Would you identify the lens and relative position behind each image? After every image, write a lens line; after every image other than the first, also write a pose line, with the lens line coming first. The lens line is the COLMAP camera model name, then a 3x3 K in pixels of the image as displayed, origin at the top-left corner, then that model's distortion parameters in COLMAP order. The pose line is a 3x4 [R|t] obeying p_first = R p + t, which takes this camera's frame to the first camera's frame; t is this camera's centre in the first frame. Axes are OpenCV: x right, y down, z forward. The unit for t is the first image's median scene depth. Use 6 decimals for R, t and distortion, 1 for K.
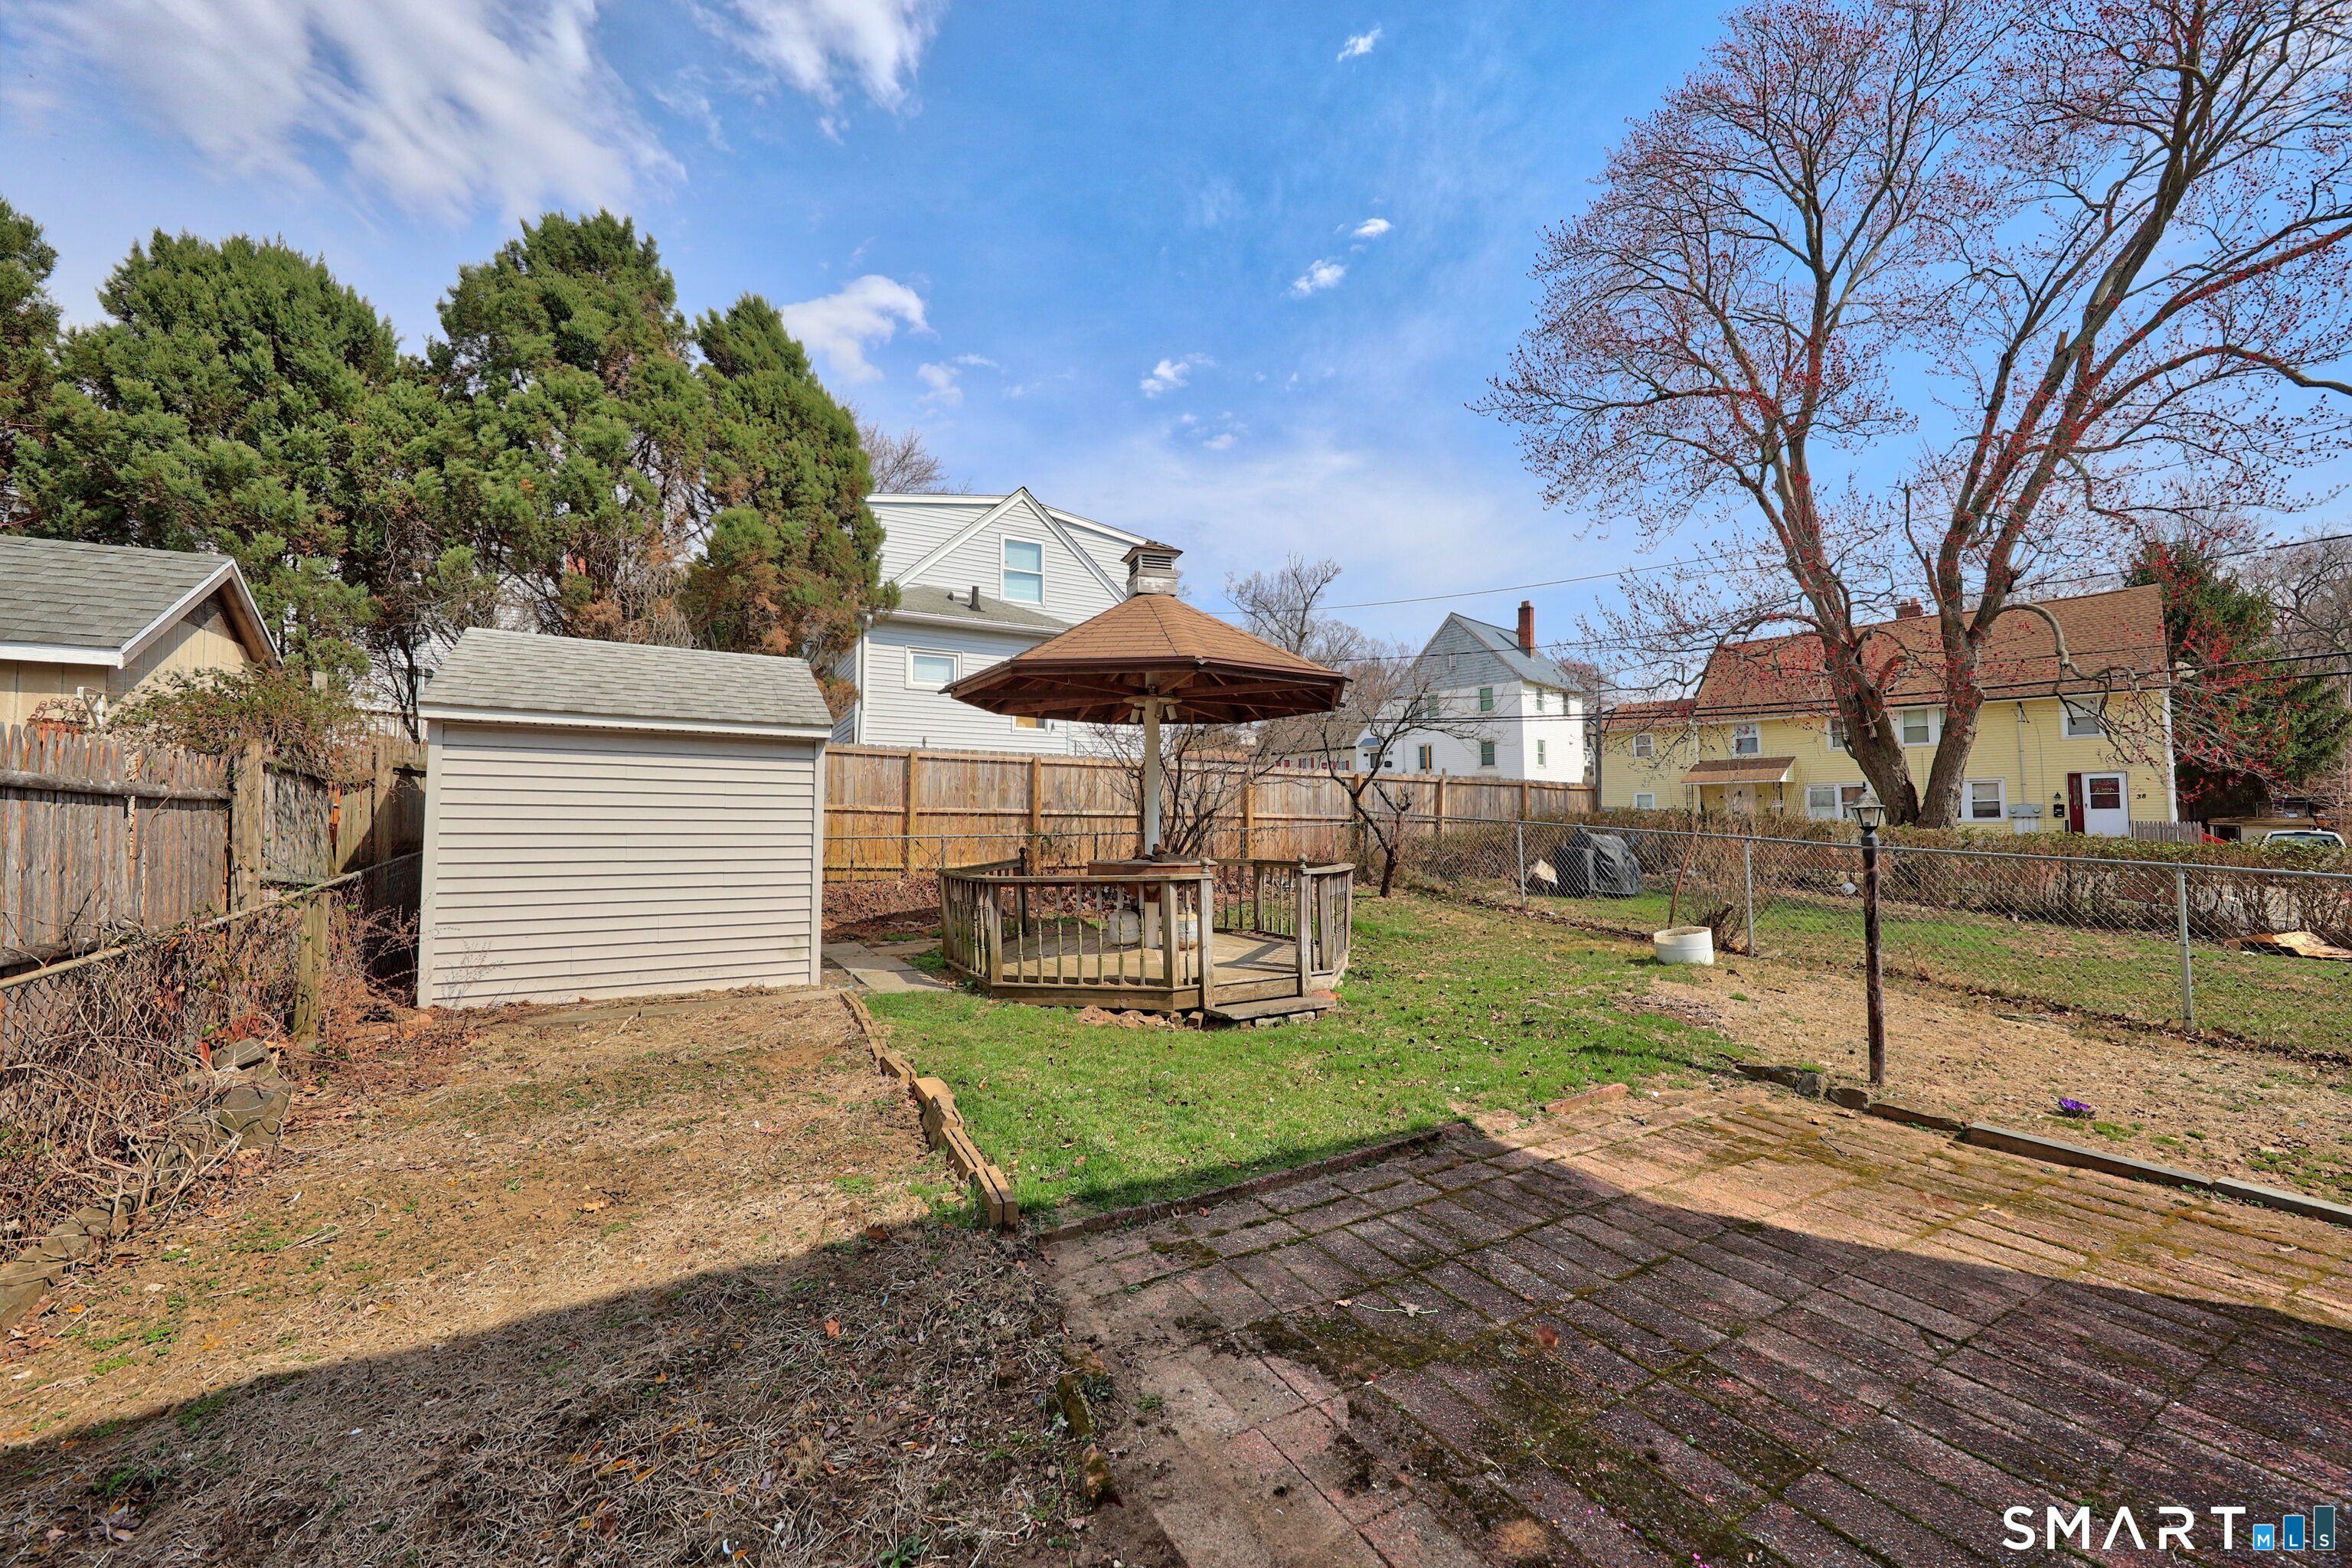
lens RADIAL K [[875.5, 0, 1177.7], [0, 875.5, 789.9], [0, 0, 1]] dist [-0.000260, -0.000194]
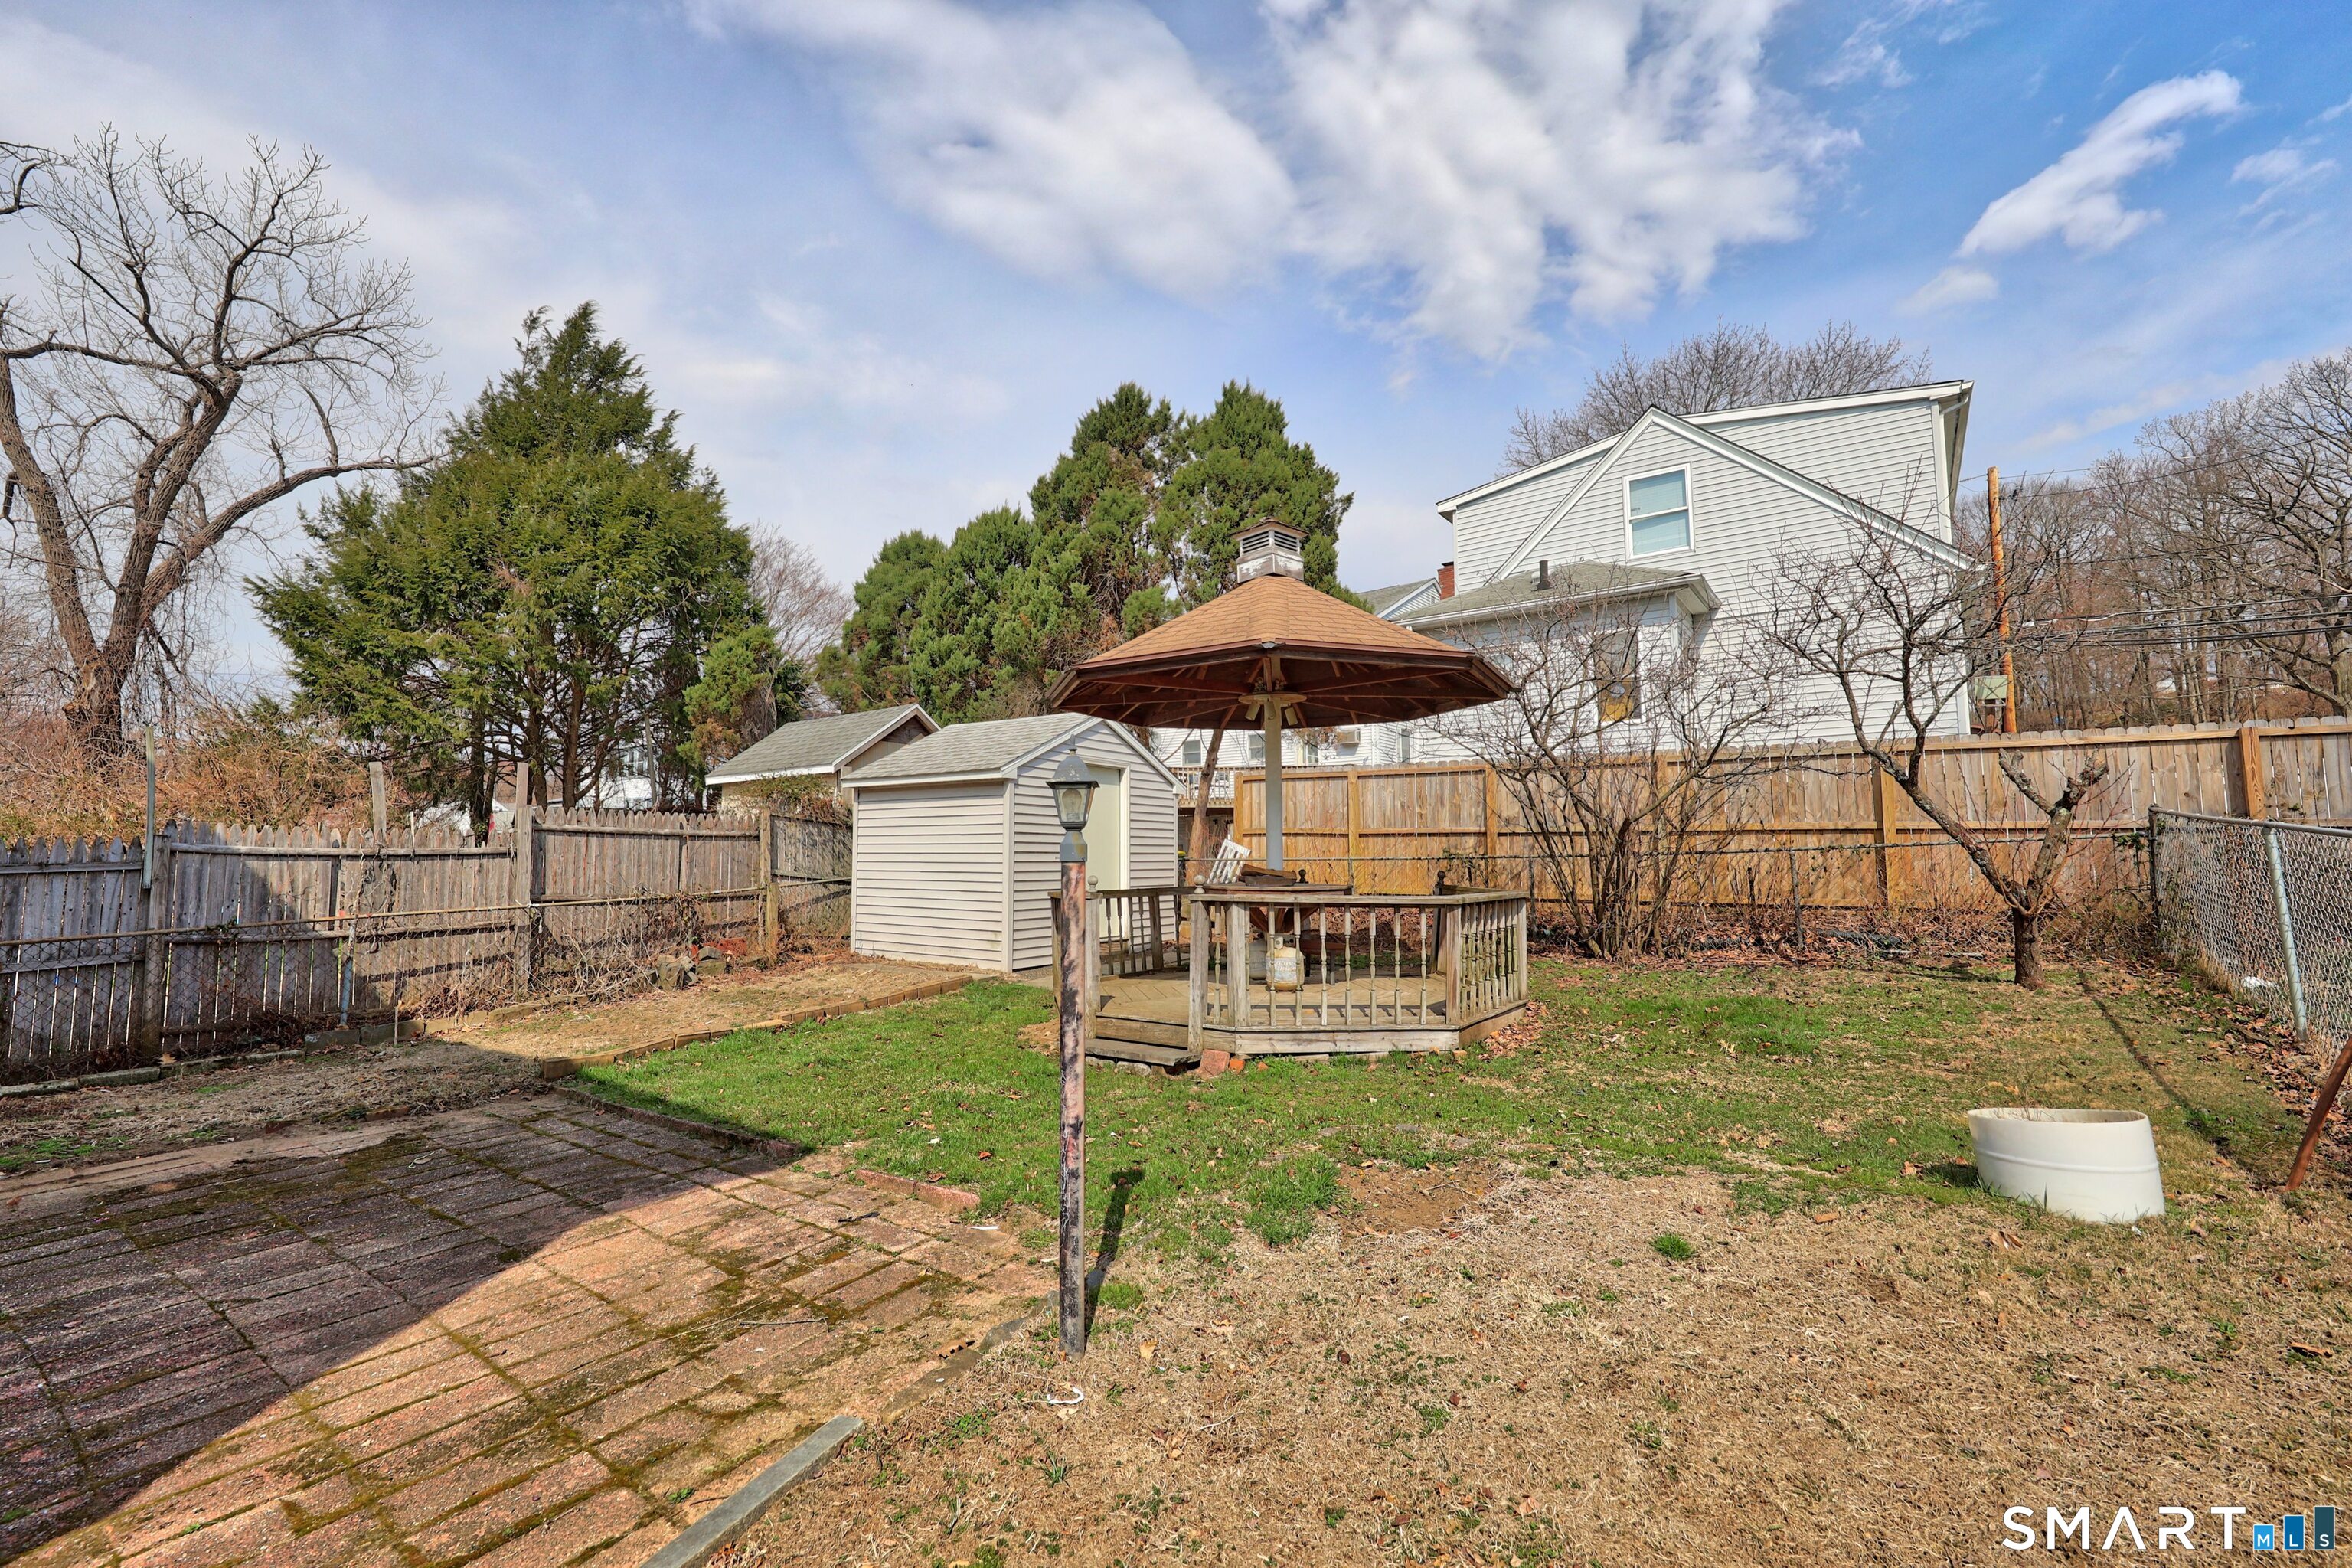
lens RADIAL K [[970.4, 0, 1180.7], [0, 970.4, 785.4], [0, 0, 1]] dist [-0.002177, -0.000200]
pose [[0.434976, -0.065341, -0.898068, 1.691703], [0.041599, 0.997757, -0.052446, 0.061771], [0.899481, -0.014546, 0.436718, 1.039127]]
